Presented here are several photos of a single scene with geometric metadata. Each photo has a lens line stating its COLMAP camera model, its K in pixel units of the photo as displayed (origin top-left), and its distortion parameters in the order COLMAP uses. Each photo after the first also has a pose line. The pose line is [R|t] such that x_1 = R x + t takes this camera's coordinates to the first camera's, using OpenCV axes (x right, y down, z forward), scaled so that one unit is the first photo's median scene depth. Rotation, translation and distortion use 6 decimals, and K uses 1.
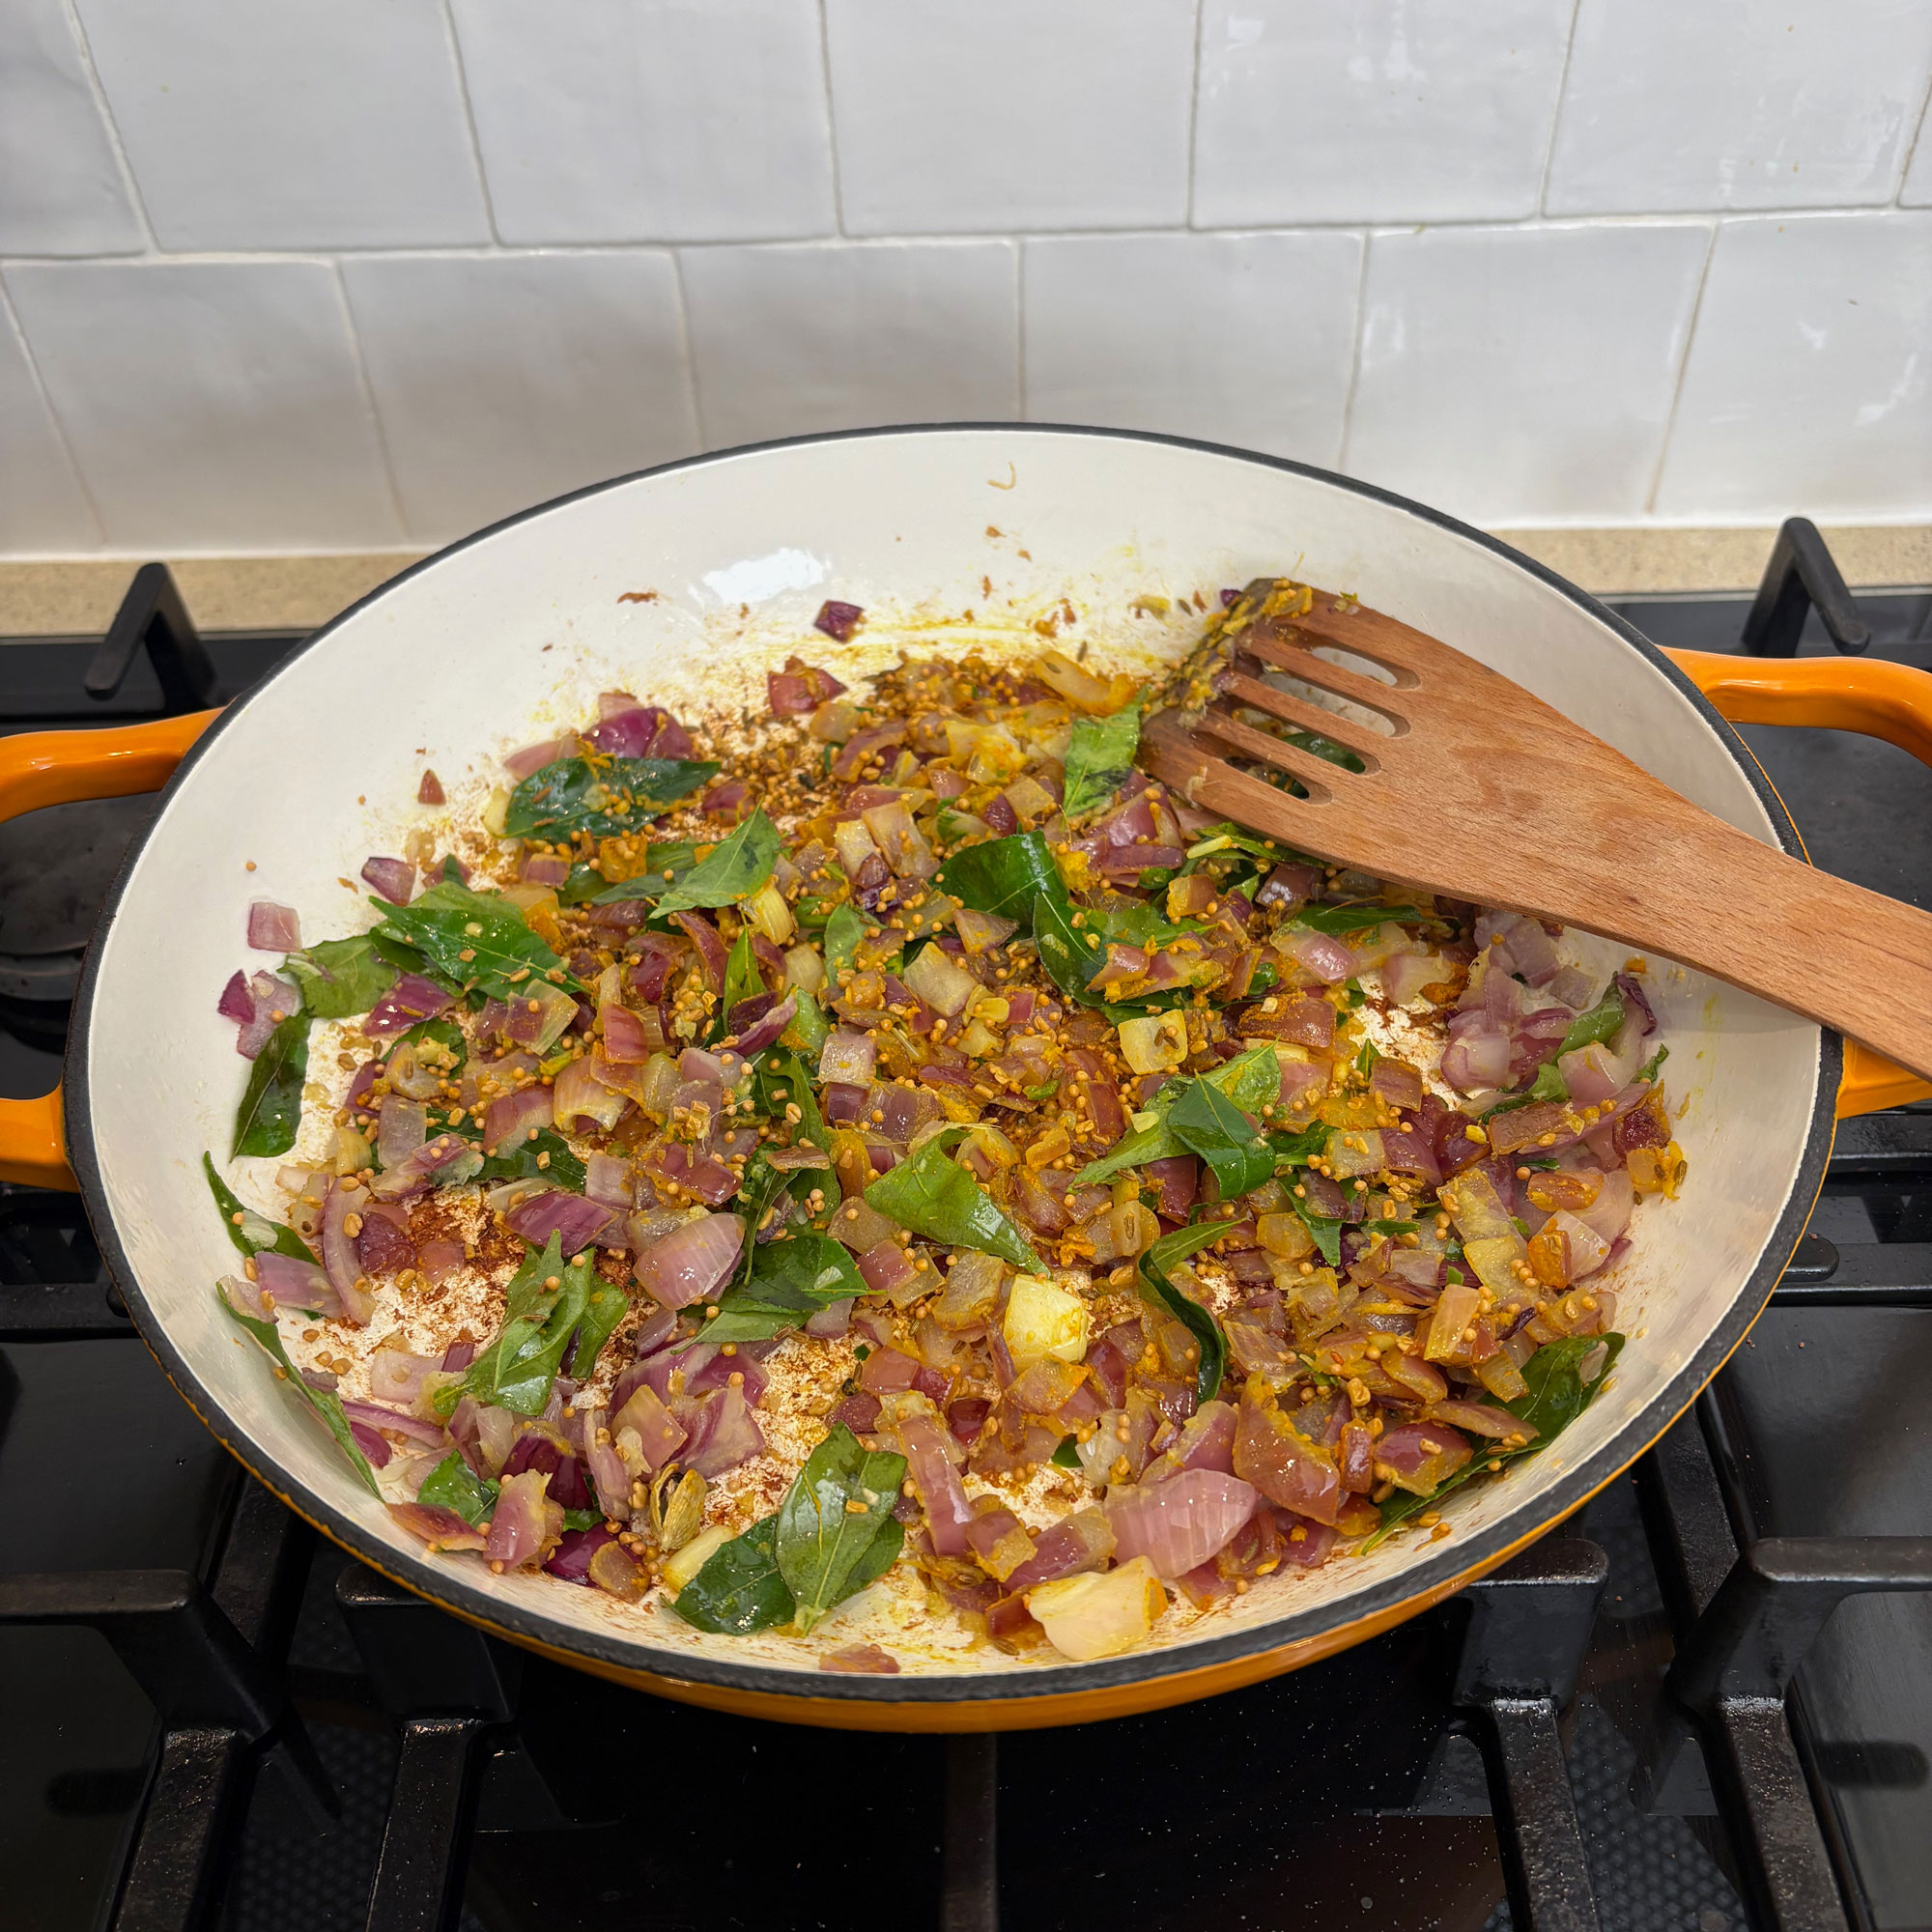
lens RADIAL K [[2048.6, 0, 958.3], [0, 2048.6, 953.4], [0, 0, 1]] dist [0.062750, 0.000000]
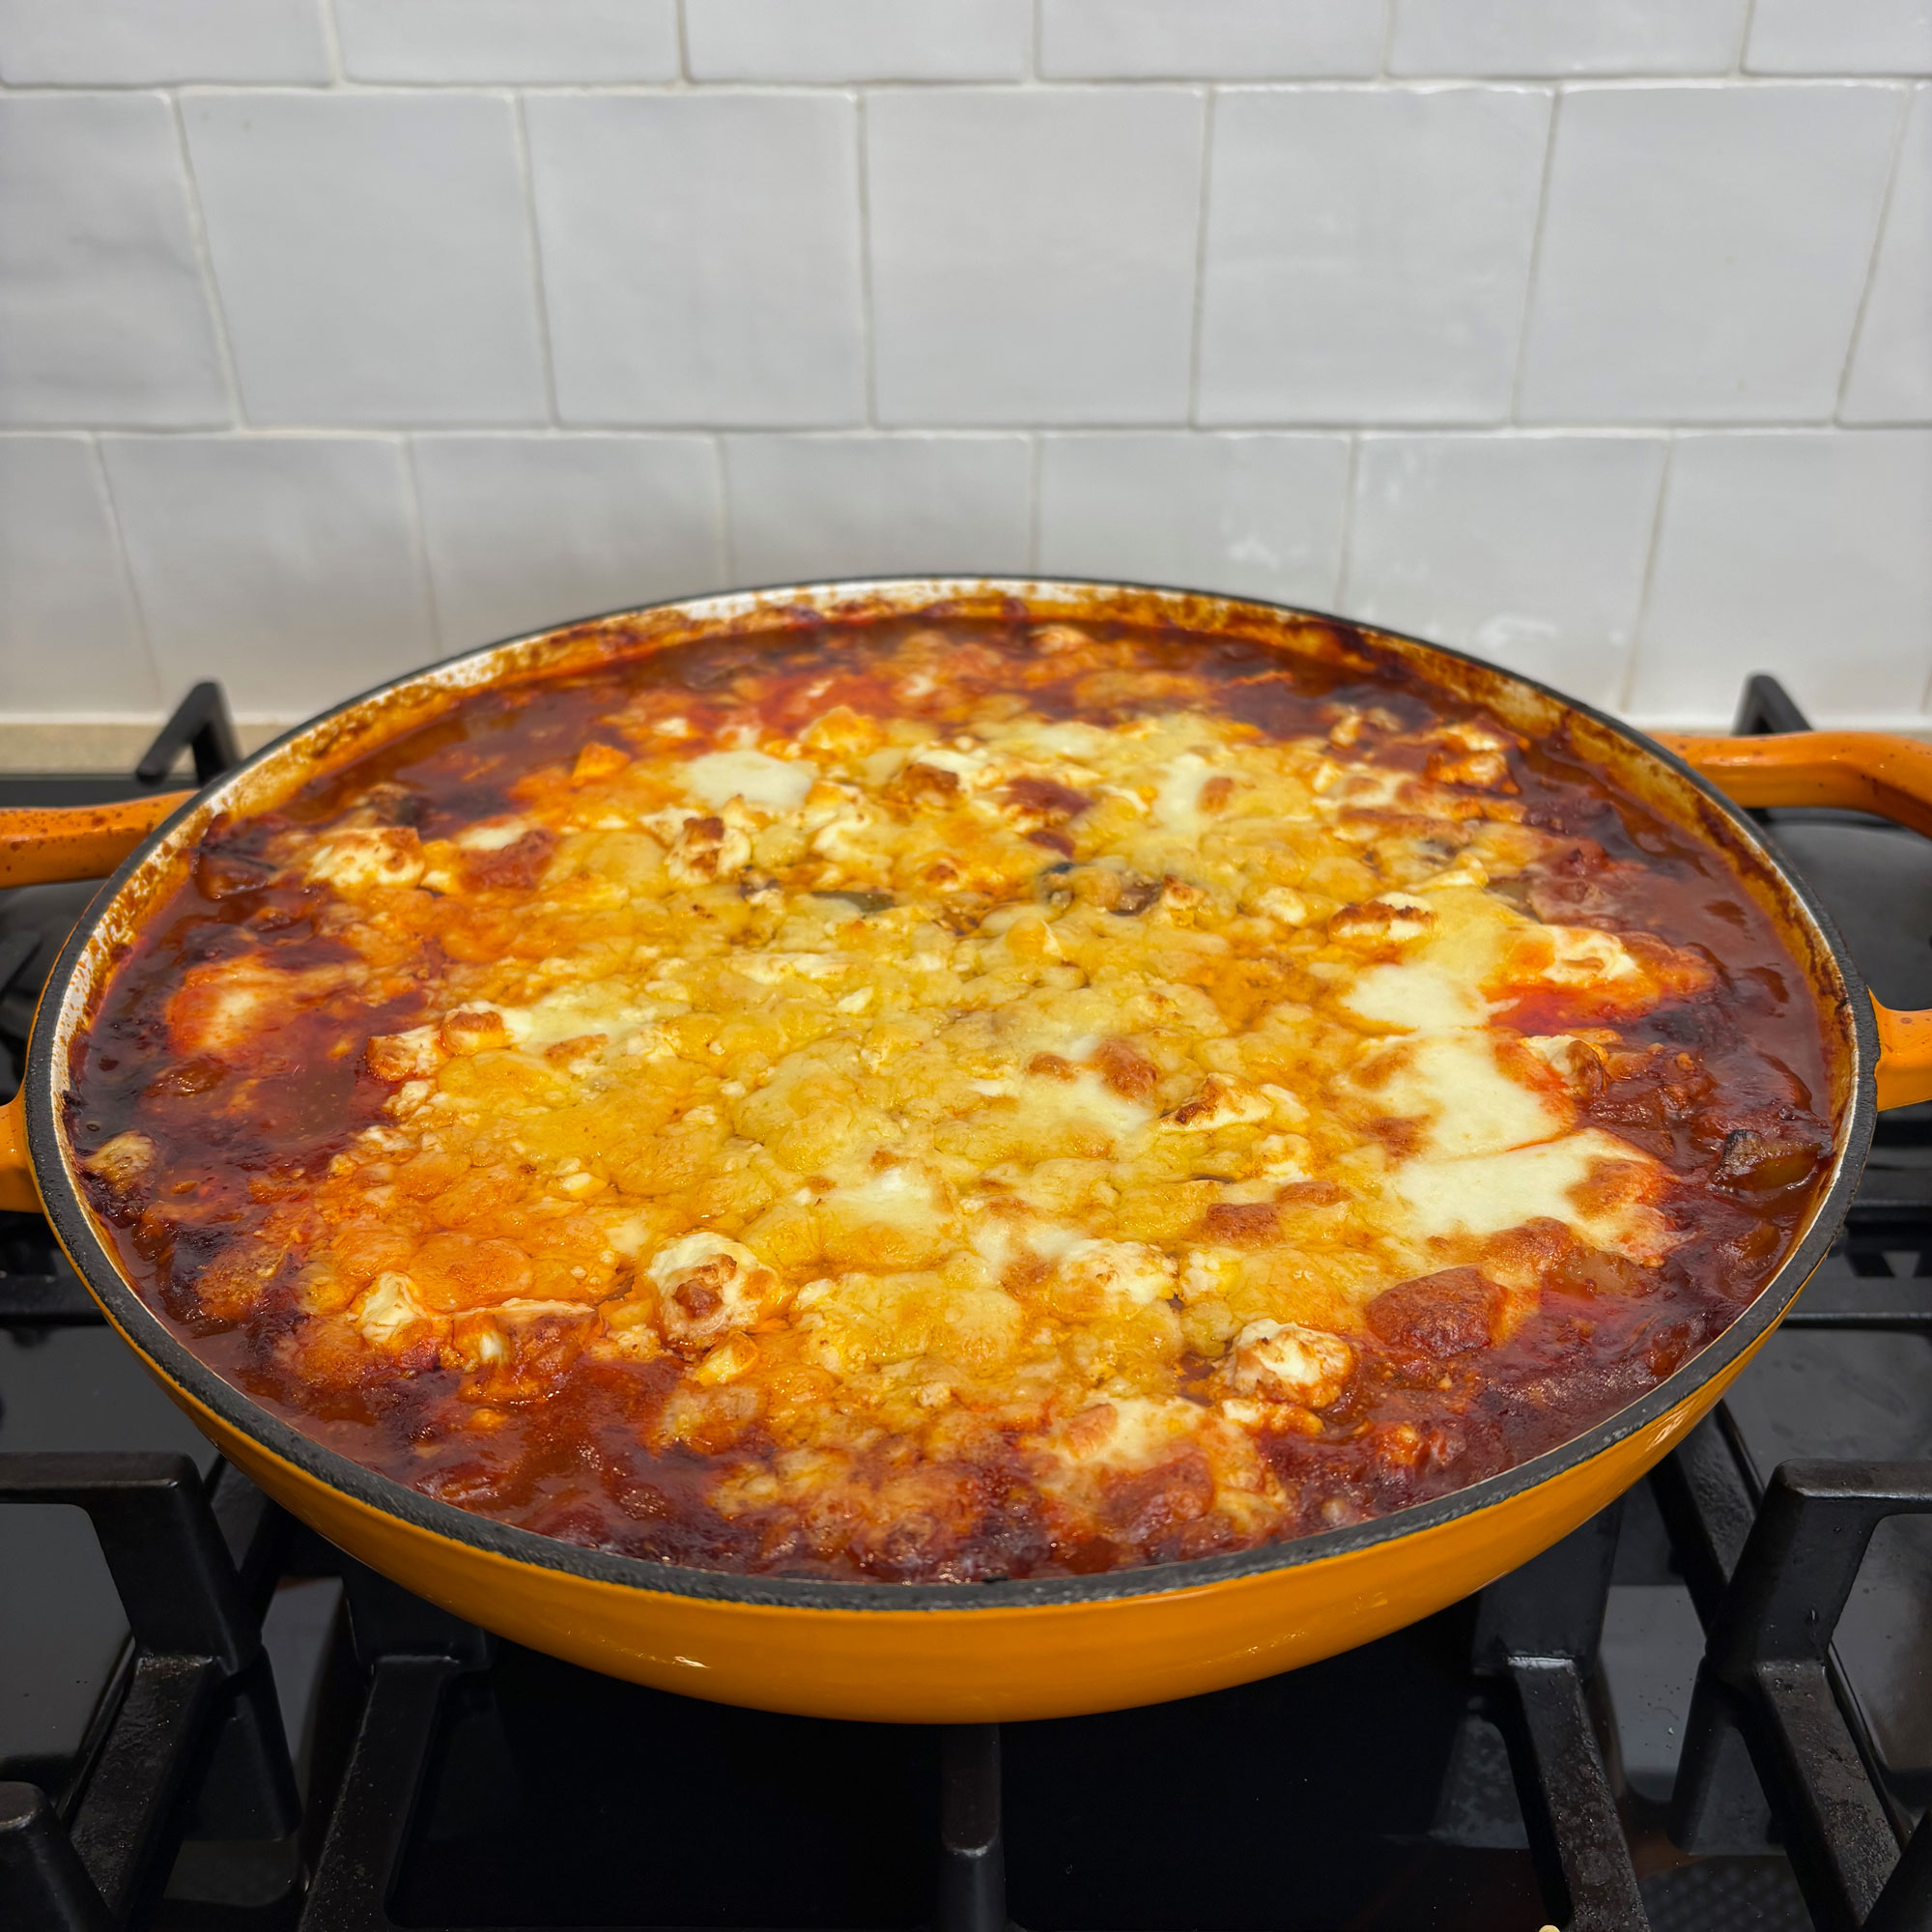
lens RADIAL K [[2048.6, 0, 954.6], [0, 2048.6, 966.3], [0, 0, 1]] dist [0.062750, 0.000000]
pose [[0.999674, 0.025381, 0.002890, -0.009391], [-0.024222, 0.977747, -0.208385, 0.158438], [-0.008114, 0.208247, 0.978043, -0.004009]]
